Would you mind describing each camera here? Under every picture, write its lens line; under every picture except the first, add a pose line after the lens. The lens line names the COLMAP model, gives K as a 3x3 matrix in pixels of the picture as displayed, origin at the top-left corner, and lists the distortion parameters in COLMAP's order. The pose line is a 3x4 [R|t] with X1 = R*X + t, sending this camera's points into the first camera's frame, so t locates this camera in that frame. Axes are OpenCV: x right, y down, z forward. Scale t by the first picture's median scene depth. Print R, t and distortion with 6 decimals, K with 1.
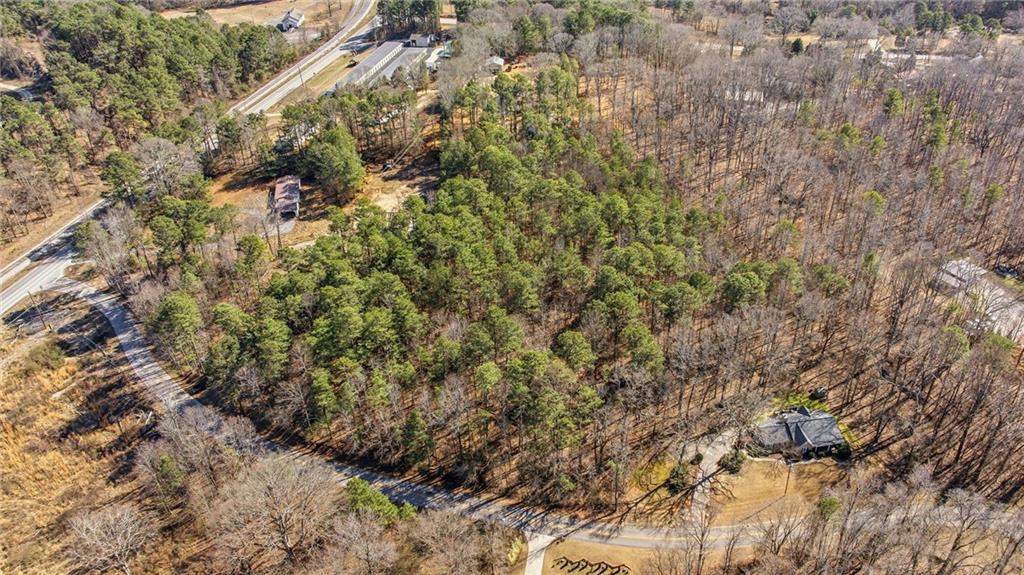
lens RADIAL K [[815.2, 0, 554.9], [0, 815.2, 313.7], [0, 0, 1]] dist [-0.040806, 0.053655]
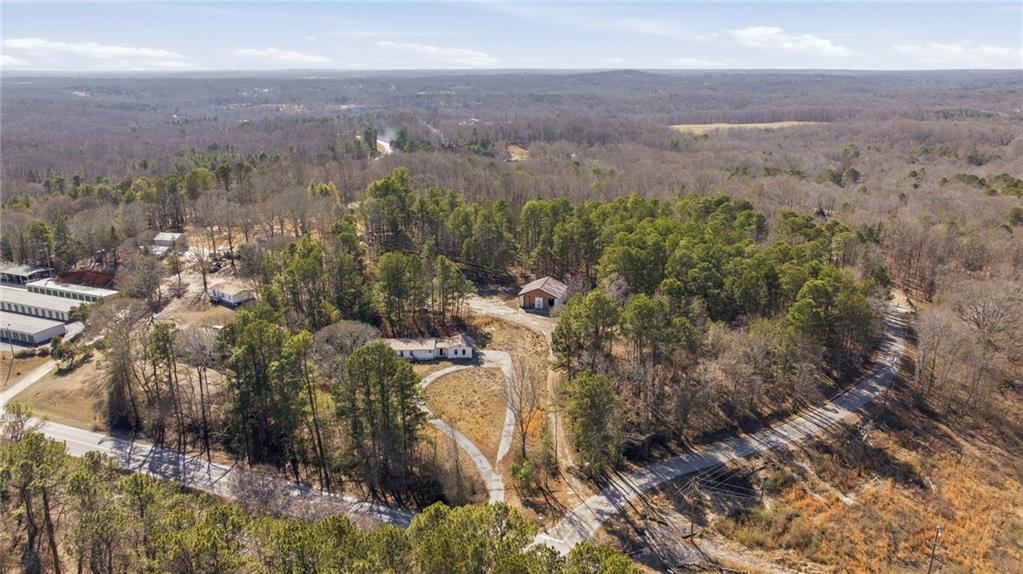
lens RADIAL K [[730.2, 0, 512.5], [0, 730.2, 290.5], [0, 0, 1]] dist [-0.039642, 0.048120]
pose [[0.189833, -0.278498, 0.941489, -1.130660], [0.564717, 0.815402, 0.127337, -0.276928], [-0.803155, 0.507503, 0.312063, 0.877251]]
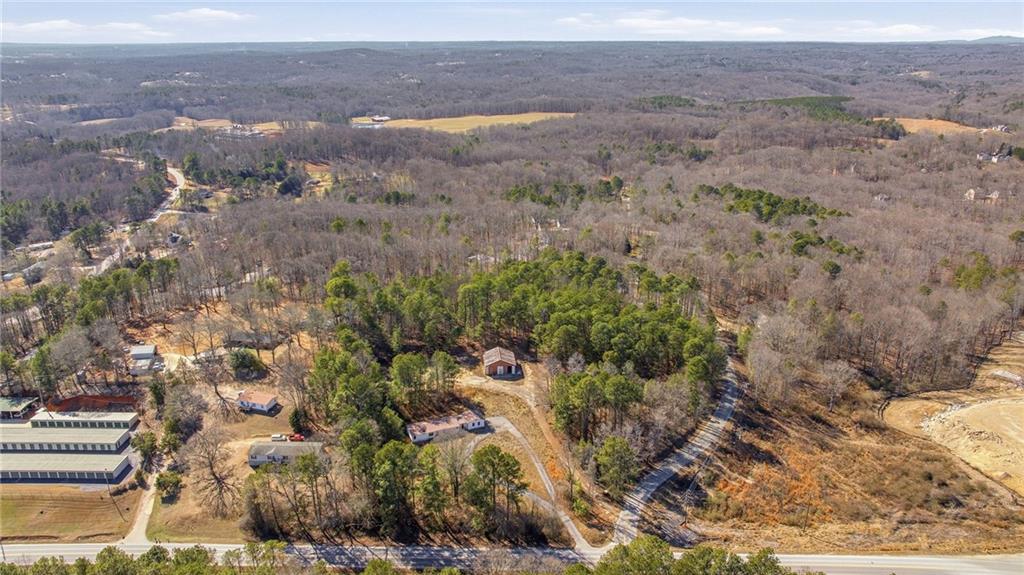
lens RADIAL K [[731.0, 0, 510.7], [0, 731.0, 282.1], [0, 0, 1]] dist [-0.039642, 0.048120]
pose [[-0.169216, -0.307148, 0.936497, -1.388543], [0.572041, 0.743162, 0.347102, -0.665620], [-0.802580, 0.594450, 0.049946, 0.980246]]
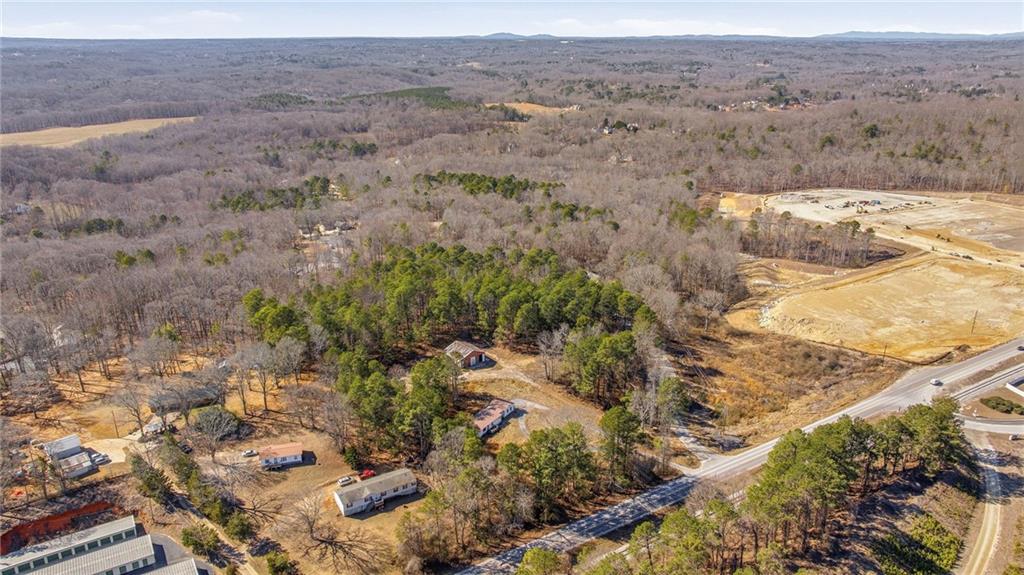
lens RADIAL K [[731.0, 0, 511.1], [0, 731.0, 287.2], [0, 0, 1]] dist [-0.039642, 0.048120]
pose [[-0.688819, -0.232252, 0.686723, -1.151299], [0.422858, 0.640715, 0.640840, -1.002418], [-0.588830, 0.731809, -0.343127, 1.452731]]
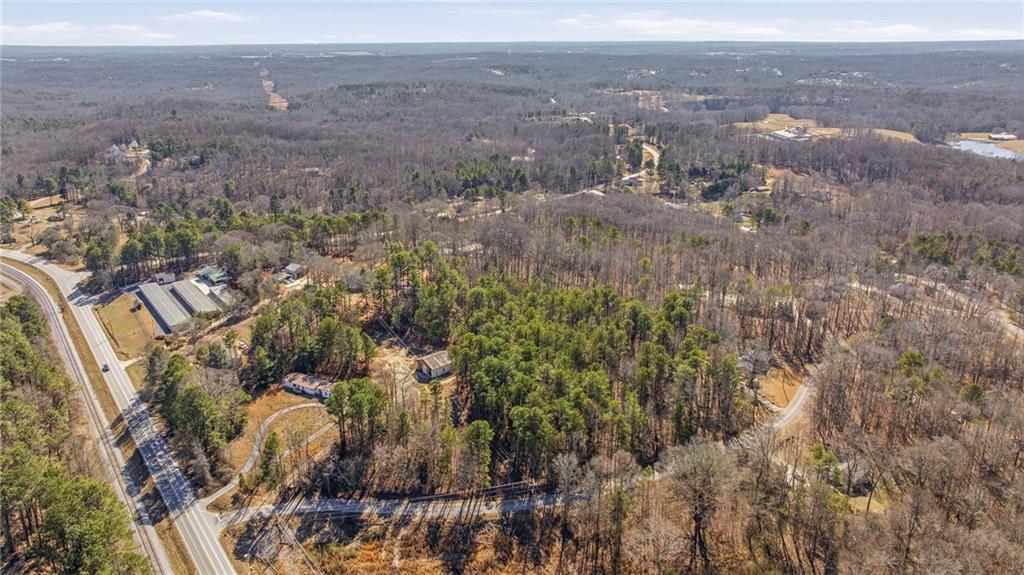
lens RADIAL K [[731.0, 0, 512.8], [0, 731.0, 287.4], [0, 0, 1]] dist [-0.039642, 0.048120]
pose [[0.674935, -0.235322, 0.699347, -1.013716], [0.424658, 0.898968, -0.107343, -0.052643], [-0.603430, 0.369433, 0.706676, 0.092761]]
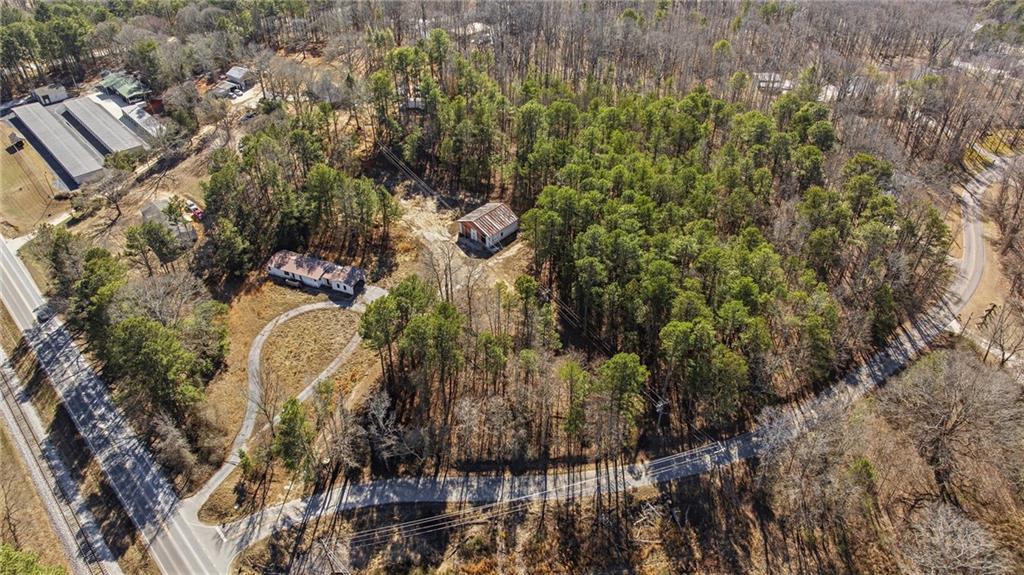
lens RADIAL K [[731.0, 0, 517.8], [0, 731.0, 279.5], [0, 0, 1]] dist [-0.039642, 0.048120]
pose [[0.593339, -0.475364, 0.649598, -0.822800], [0.464944, 0.861159, 0.205504, -0.236734], [-0.657097, 0.180093, 0.731977, 0.474430]]
